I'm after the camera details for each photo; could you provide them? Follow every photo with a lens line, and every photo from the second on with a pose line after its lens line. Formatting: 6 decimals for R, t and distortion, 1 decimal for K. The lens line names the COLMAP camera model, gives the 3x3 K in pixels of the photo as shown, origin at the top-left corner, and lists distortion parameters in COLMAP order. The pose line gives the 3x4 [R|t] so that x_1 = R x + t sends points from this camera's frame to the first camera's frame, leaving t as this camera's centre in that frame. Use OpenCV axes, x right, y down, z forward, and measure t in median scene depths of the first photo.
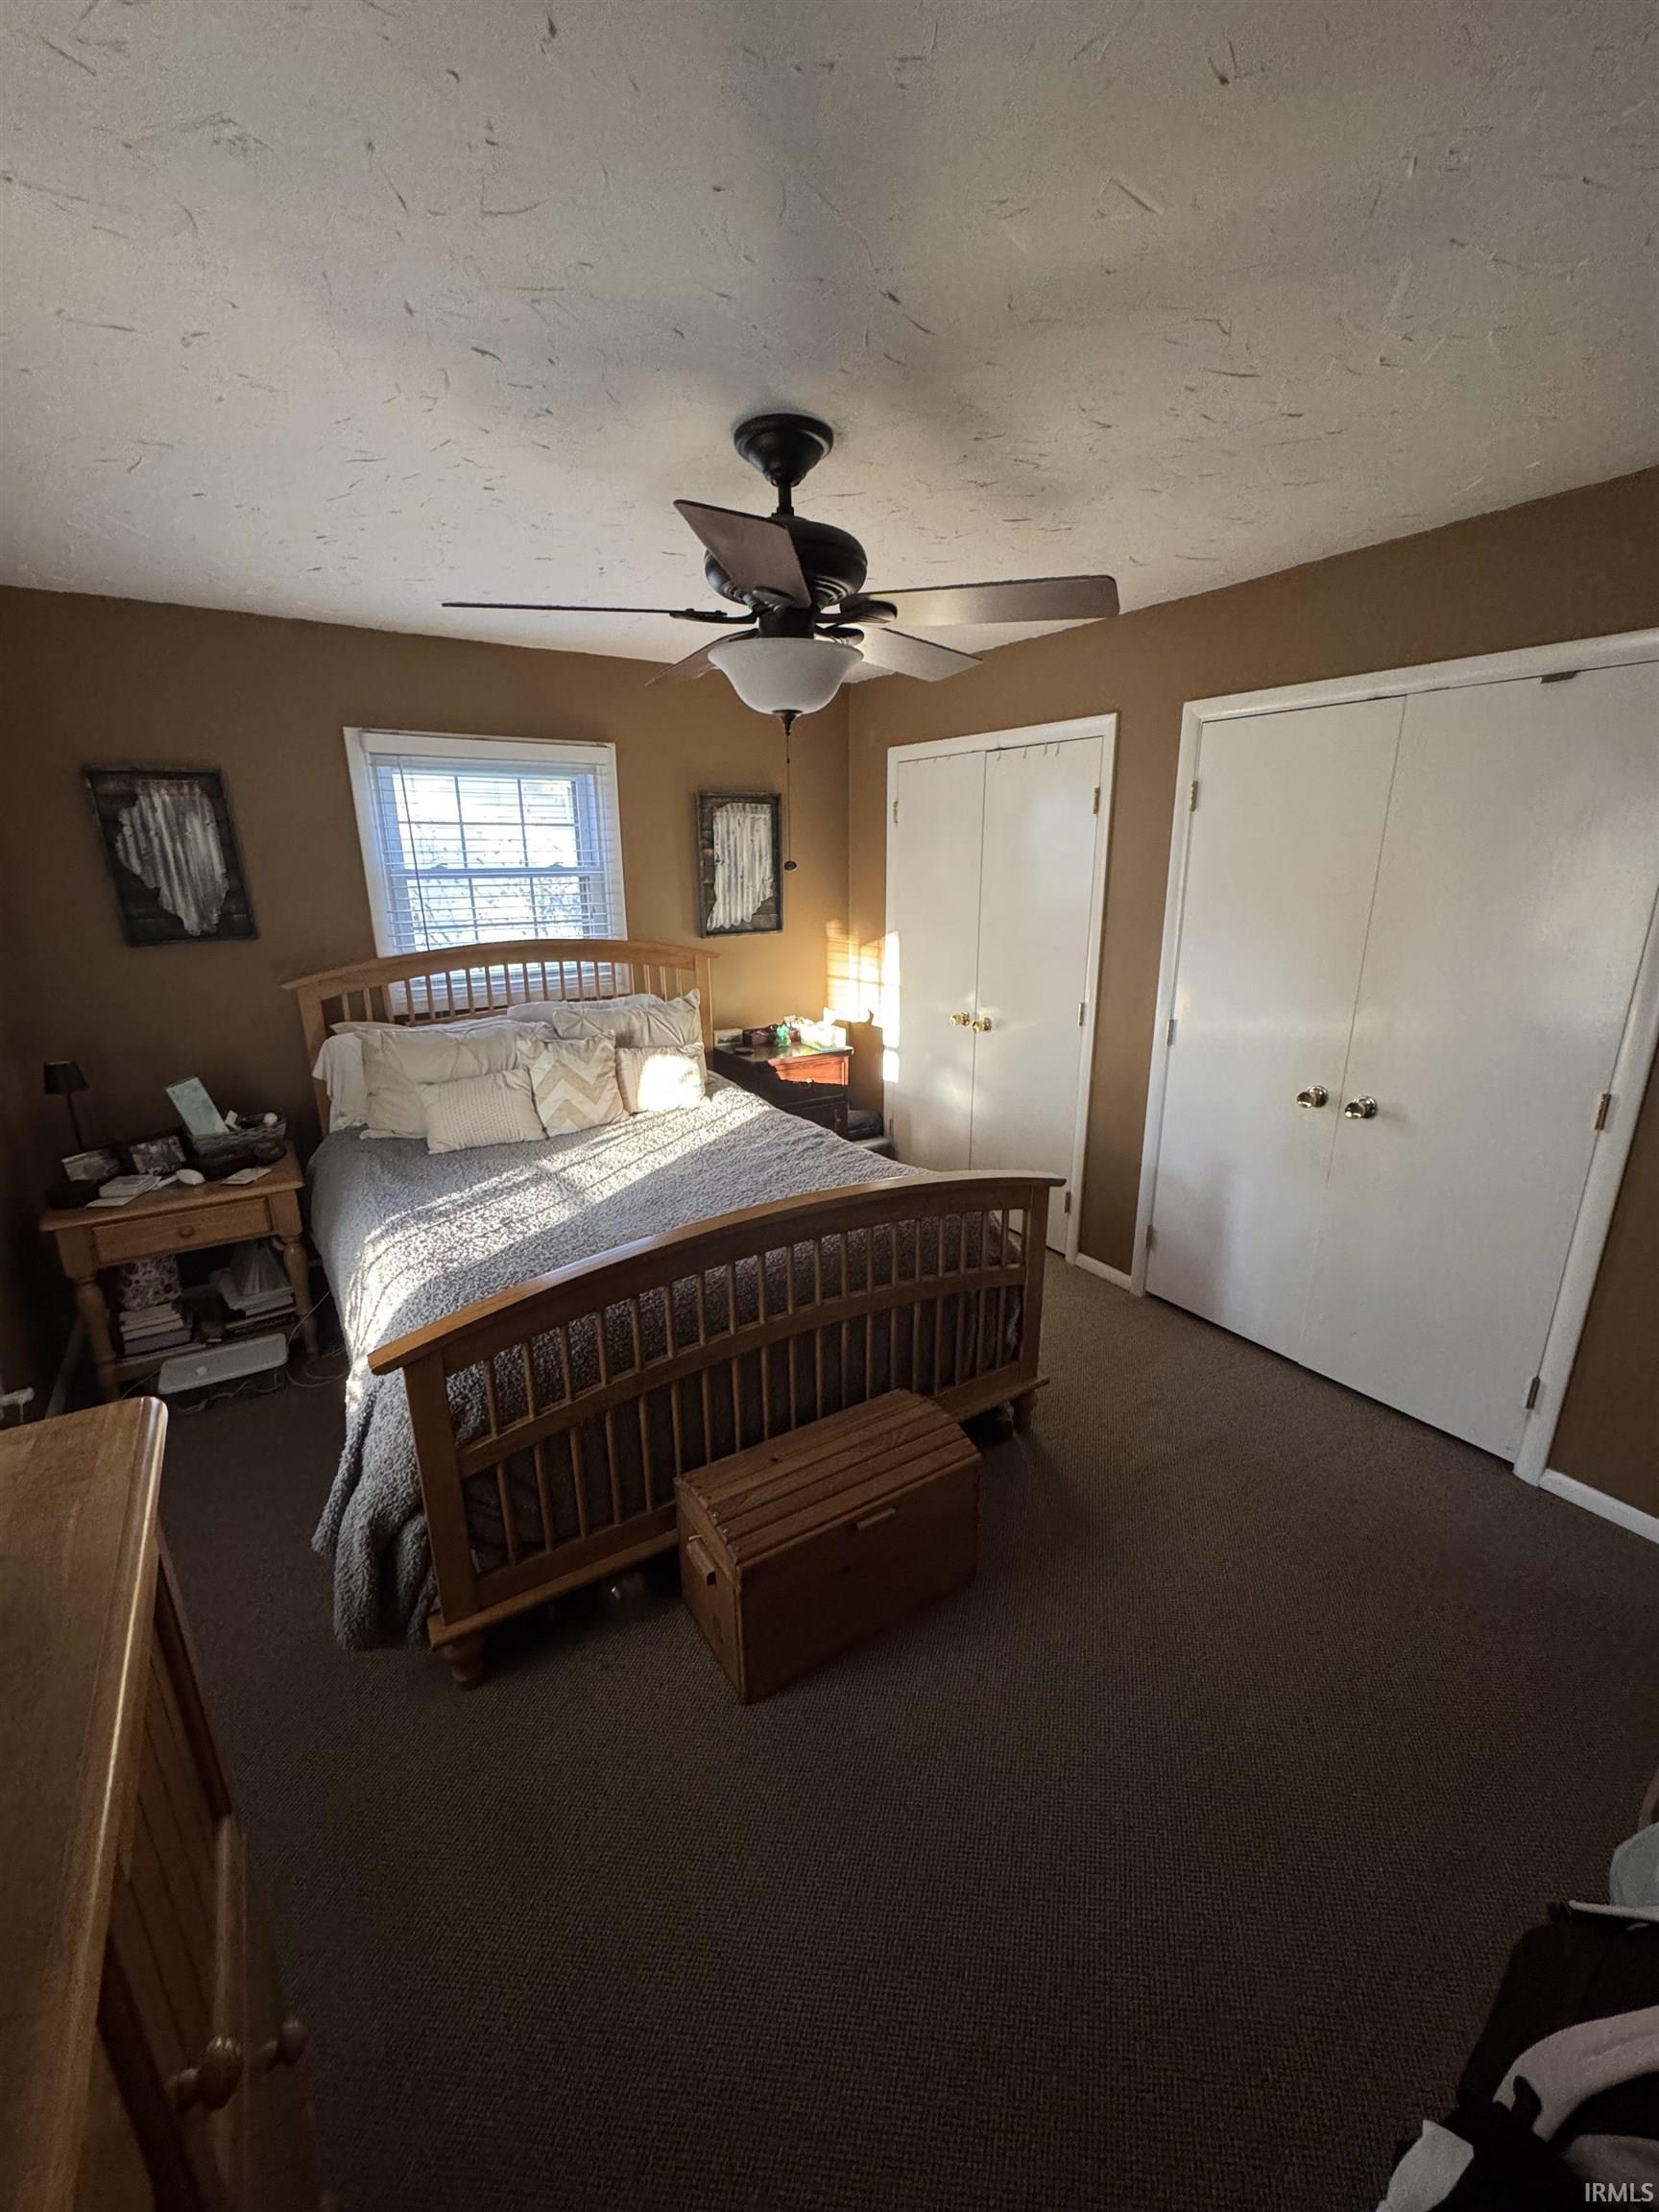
lens RADIAL K [[872.7, 0, 827.3], [0, 872.7, 1093.2], [0, 0, 1]] dist [0.001247, 0.000046]
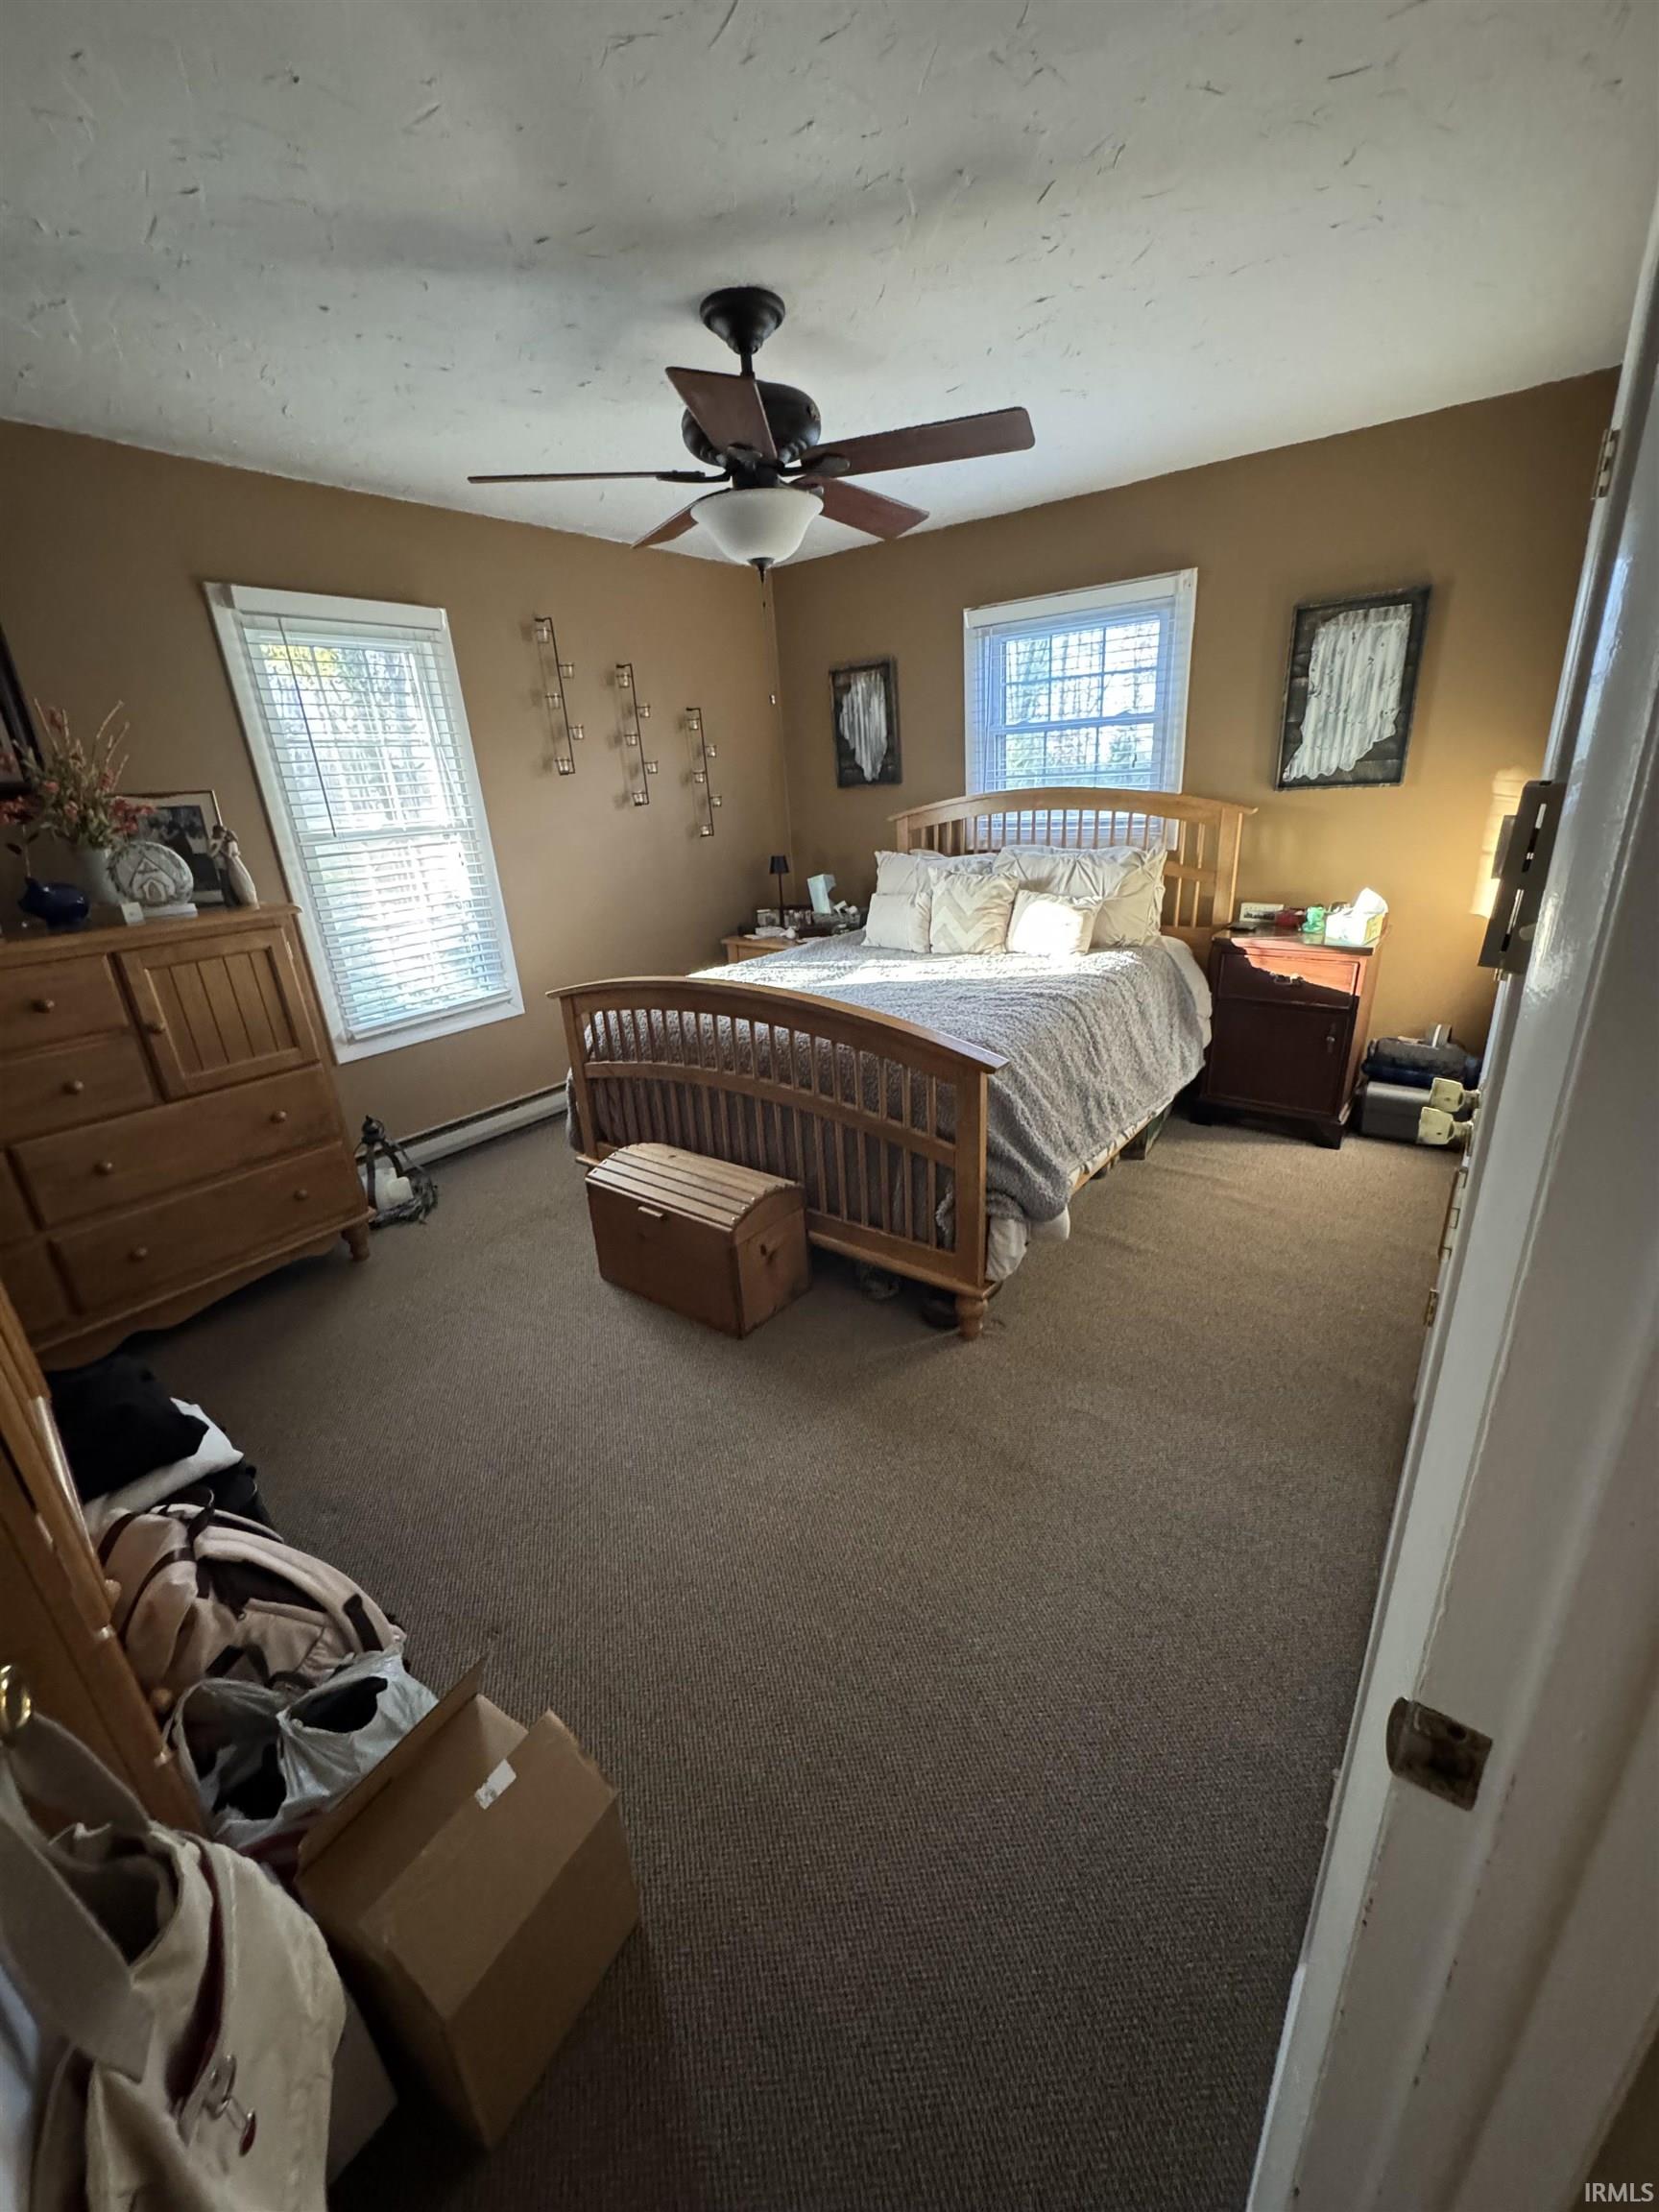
lens RADIAL K [[873.7, 0, 829.5], [0, 873.7, 1106.0], [0, 0, 1]] dist [-0.022884, -0.000222]
pose [[0.338168, 0.318738, -0.885465, 0.719227], [-0.194479, 0.944256, 0.265628, -0.039483], [0.920772, 0.082377, 0.381305, 0.414935]]
